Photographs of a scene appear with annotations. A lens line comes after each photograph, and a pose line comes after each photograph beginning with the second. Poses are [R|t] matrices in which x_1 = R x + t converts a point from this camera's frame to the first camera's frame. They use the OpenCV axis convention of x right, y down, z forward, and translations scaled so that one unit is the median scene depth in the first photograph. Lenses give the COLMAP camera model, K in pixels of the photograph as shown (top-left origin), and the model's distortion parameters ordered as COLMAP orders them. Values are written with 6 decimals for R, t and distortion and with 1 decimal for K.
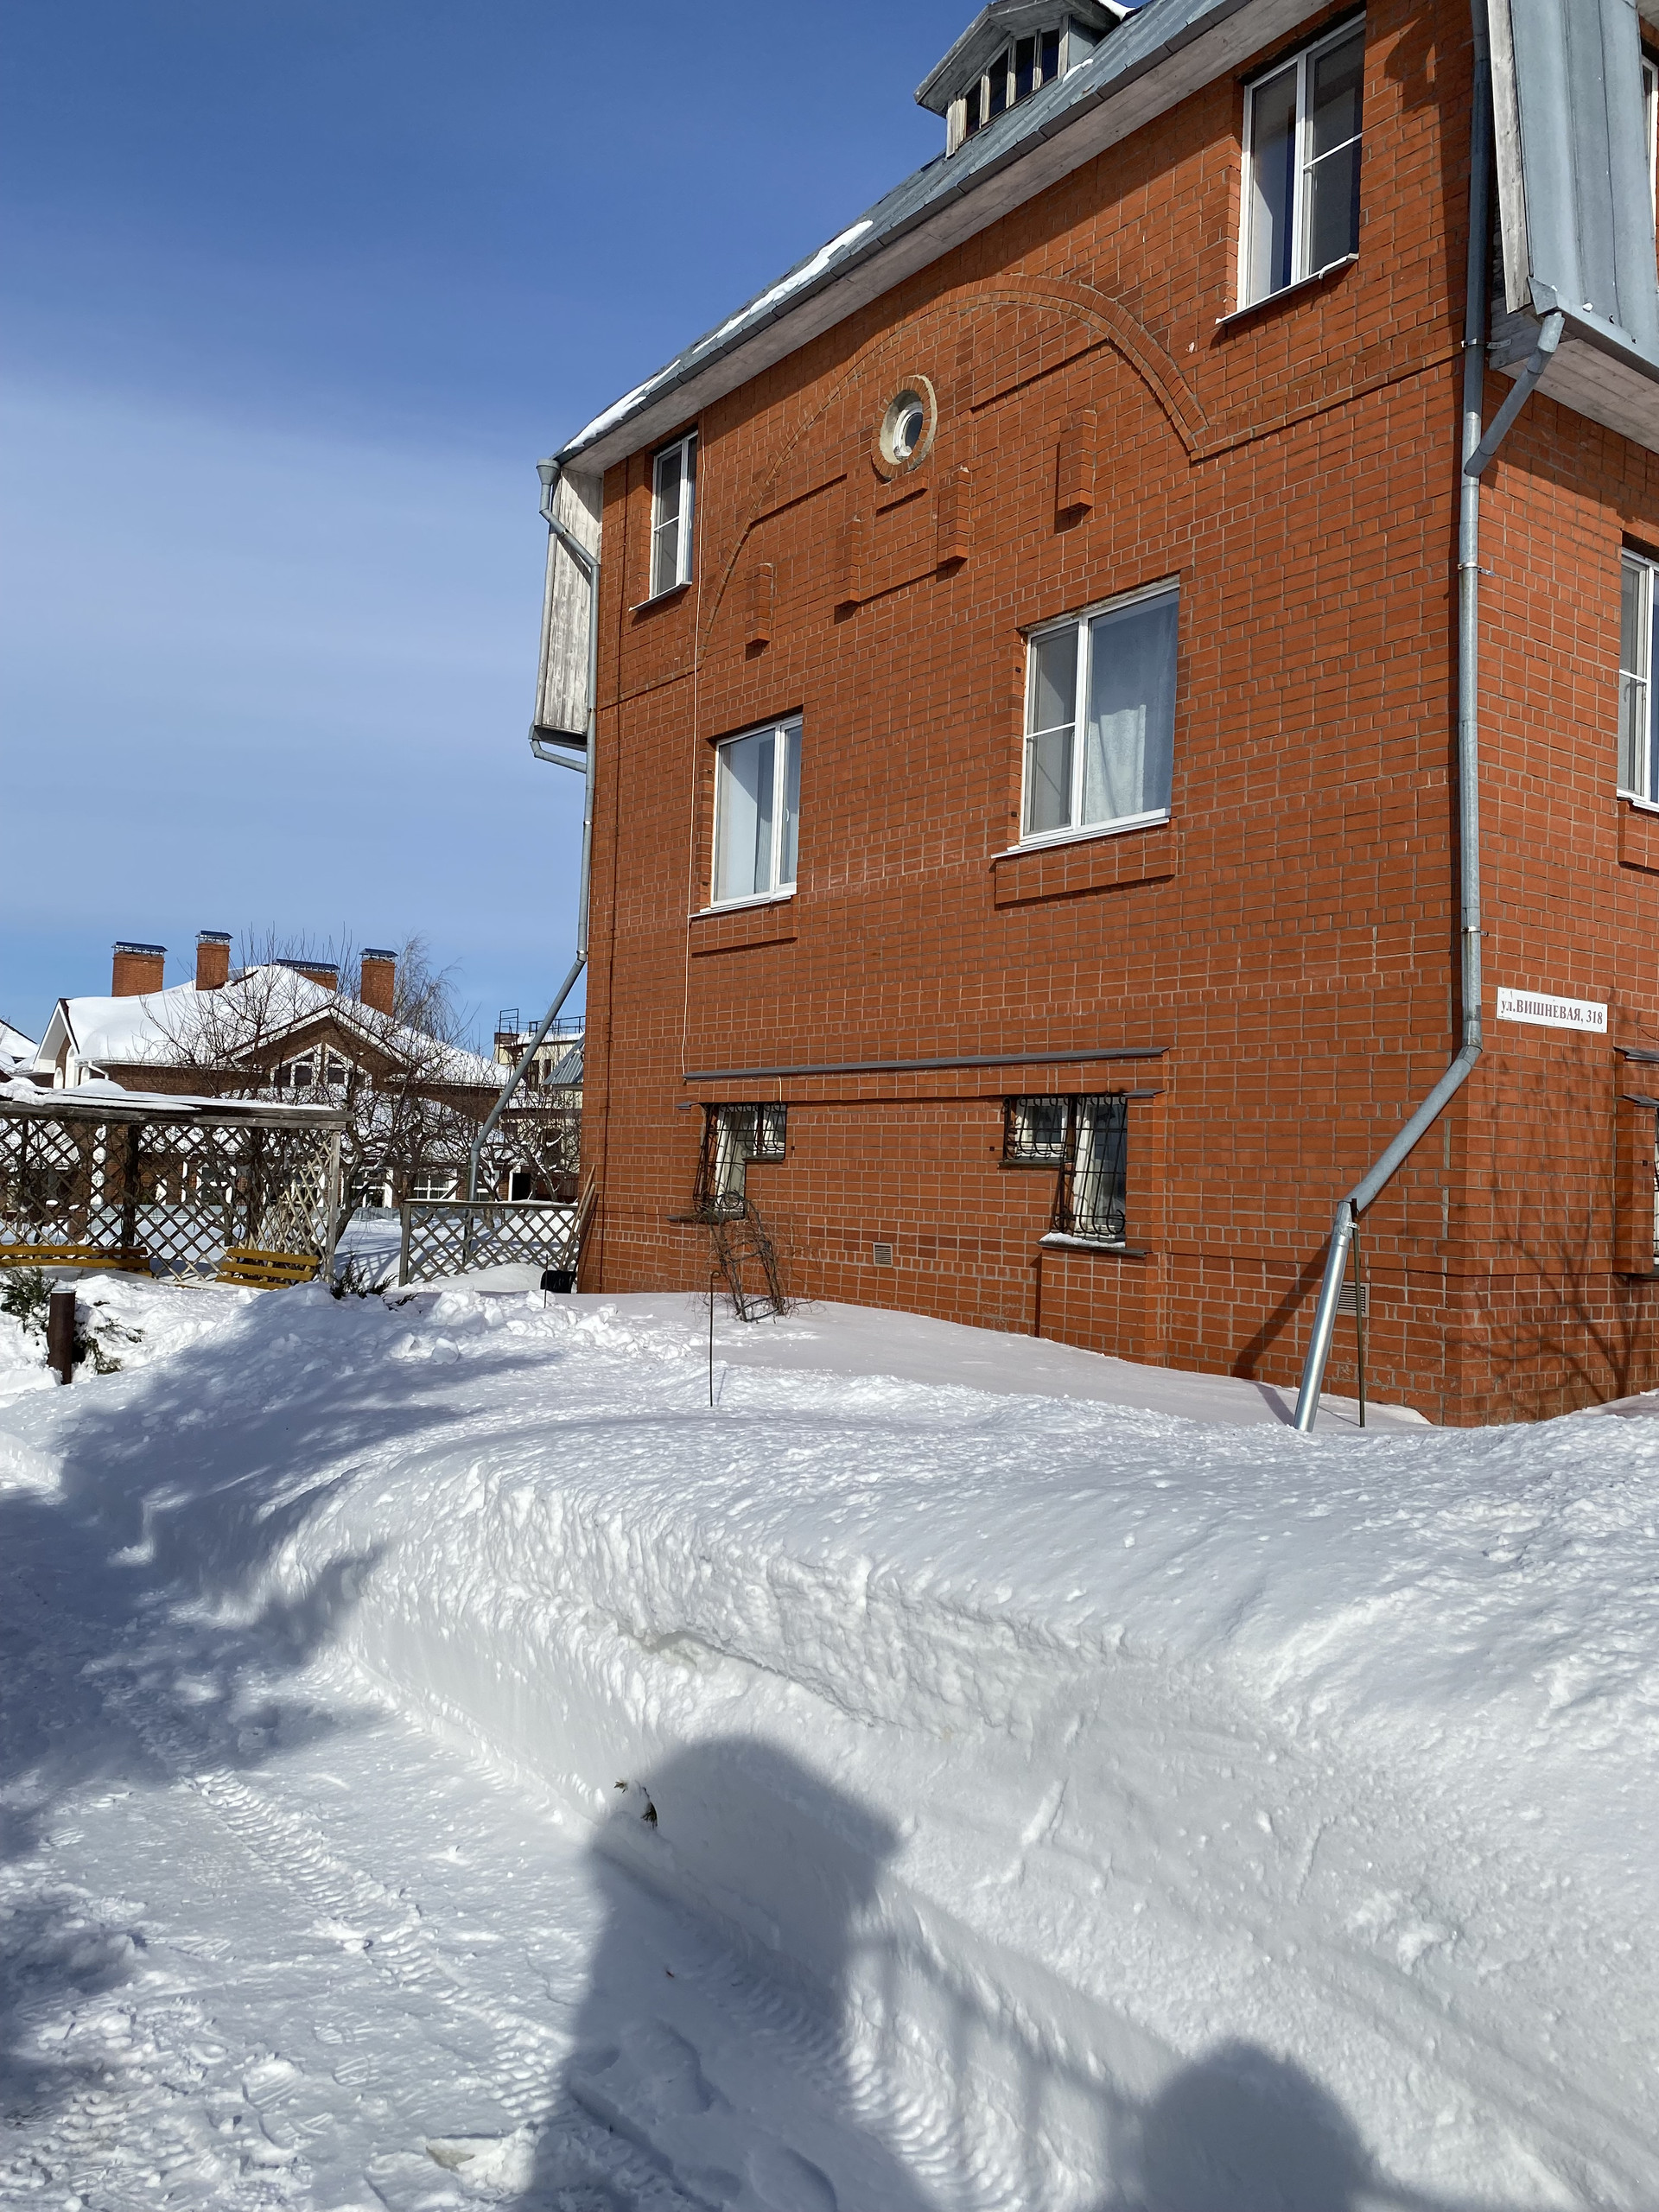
lens RADIAL K [[1686.5, 0, 831.9], [0, 1686.5, 1104.1], [0, 0, 1]] dist [0.054119, -0.049063]
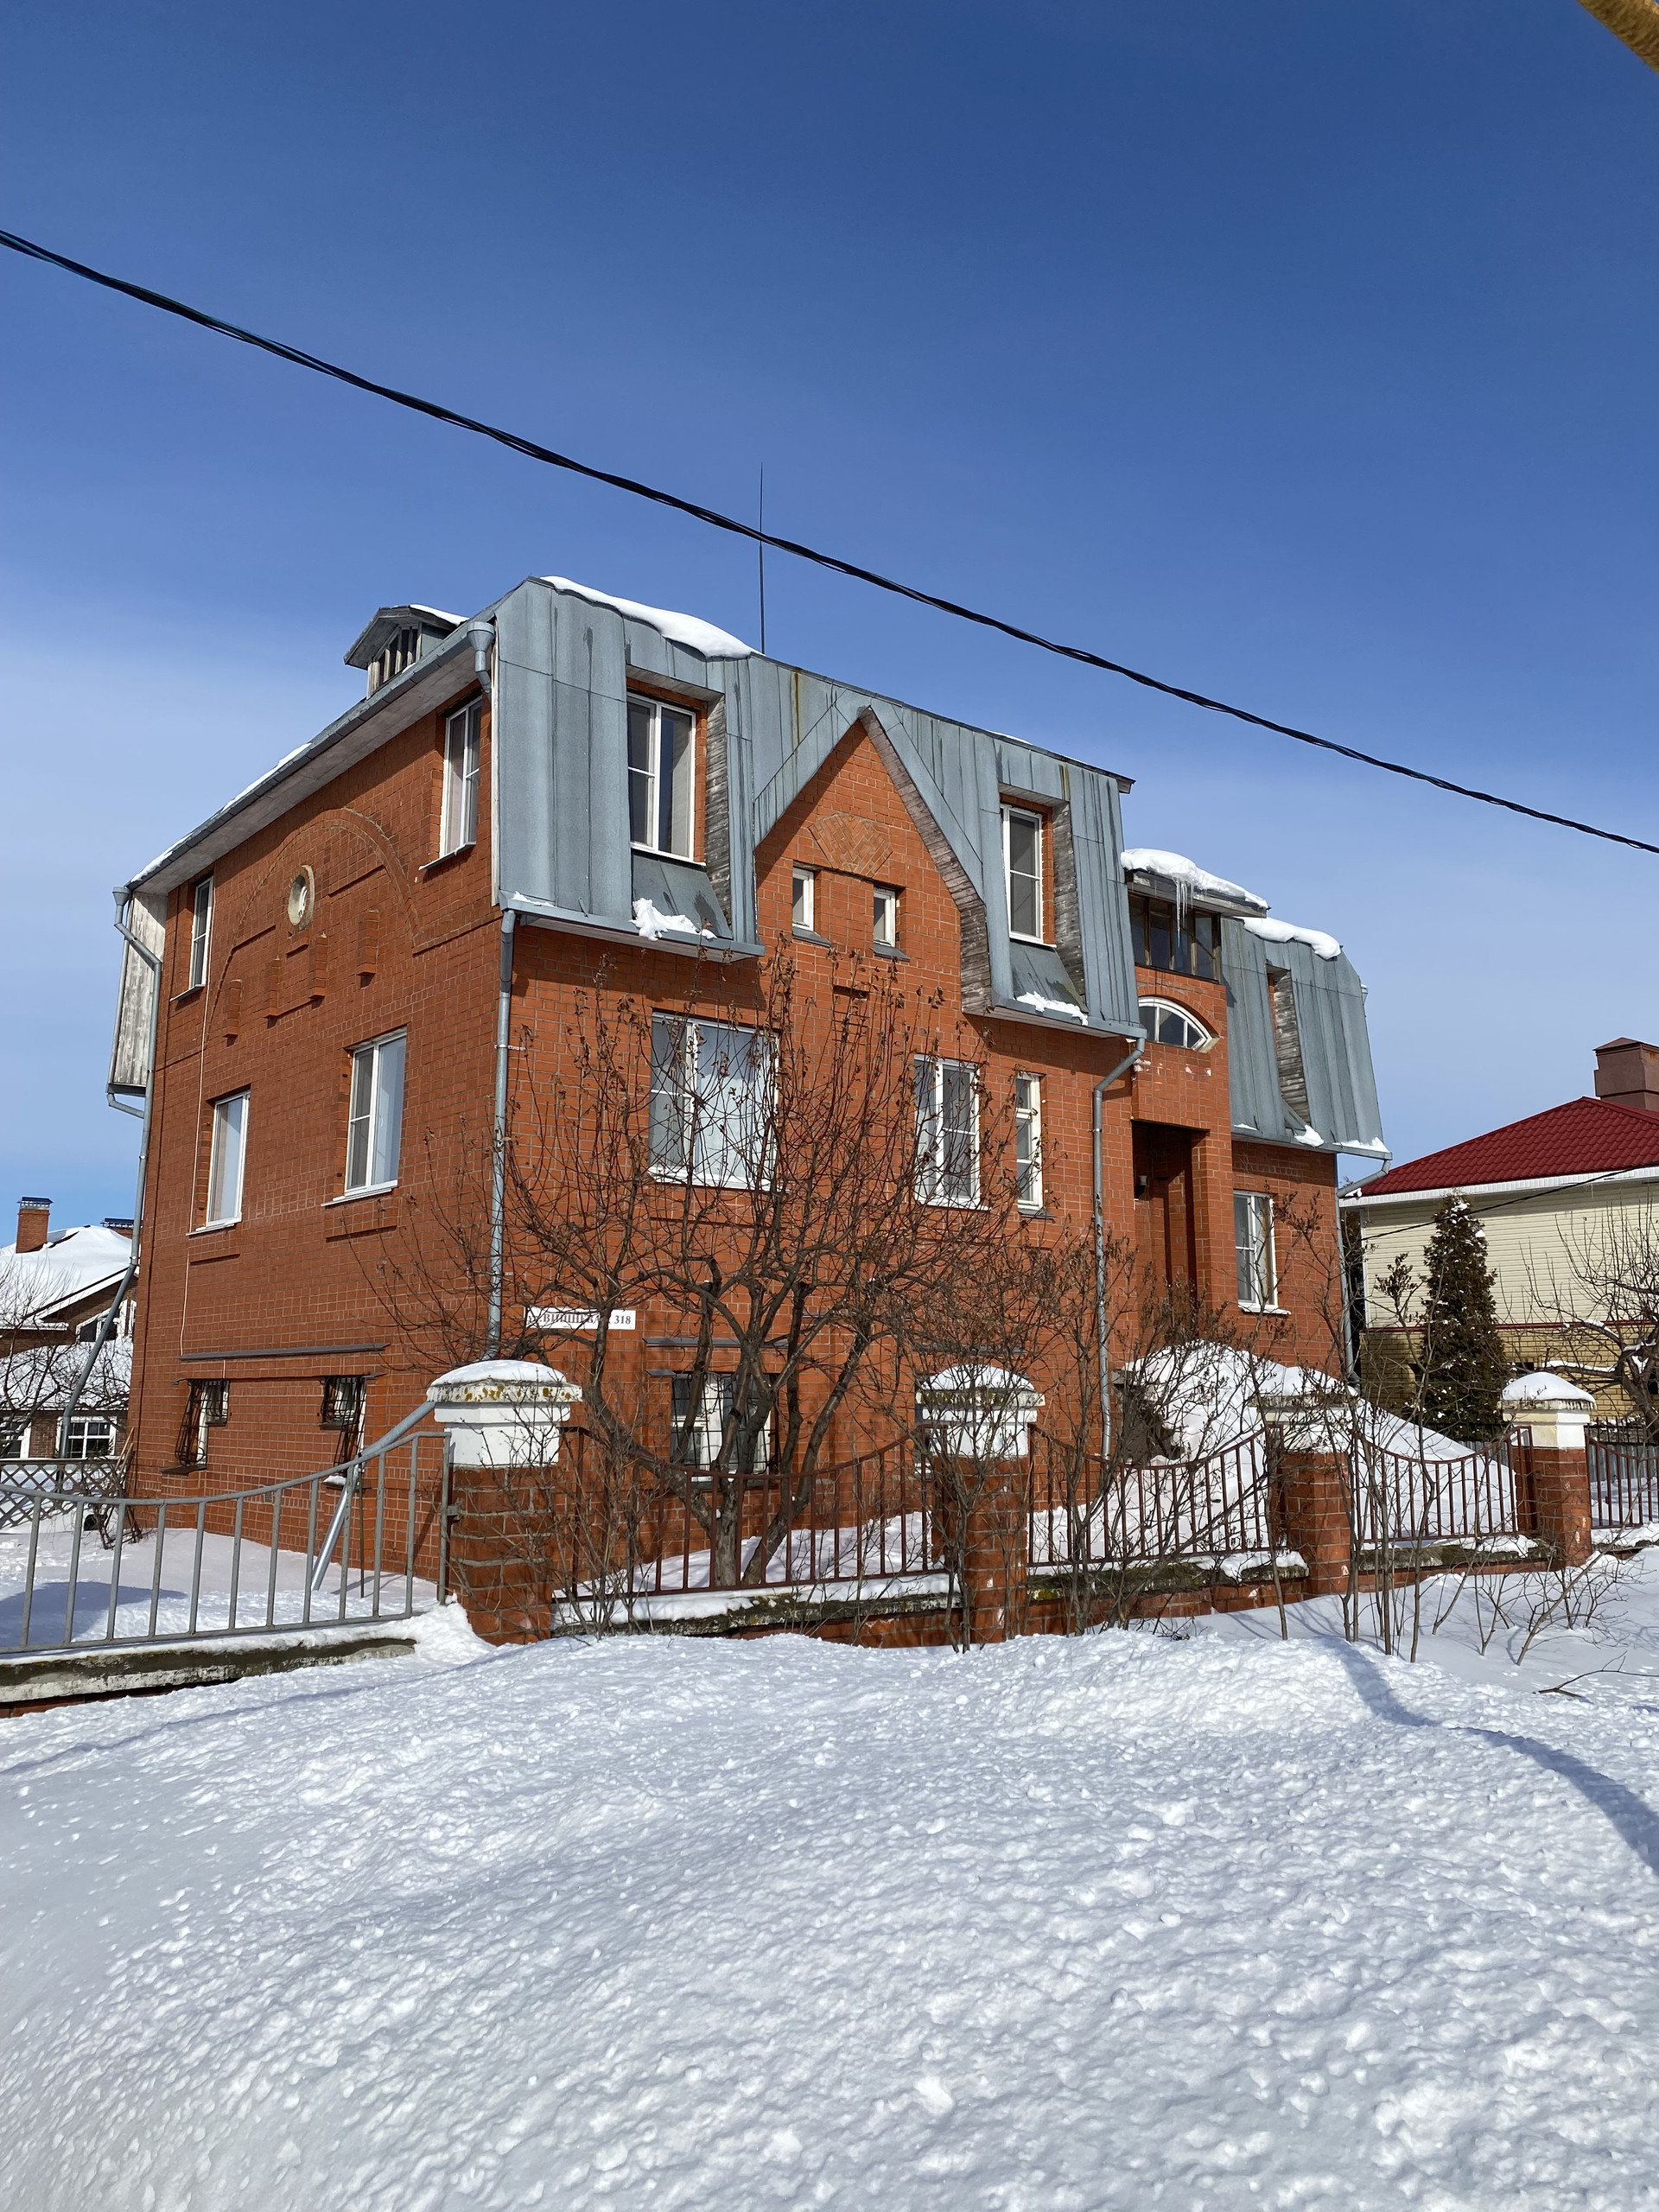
lens RADIAL K [[1686.5, 0, 827.9], [0, 1686.5, 1100.0], [0, 0, 1]] dist [0.054119, -0.049063]
pose [[0.998940, -0.024023, 0.039260, 0.381093], [0.028995, 0.990902, -0.131421, -0.027859], [-0.035746, 0.132420, 0.990549, -0.362724]]
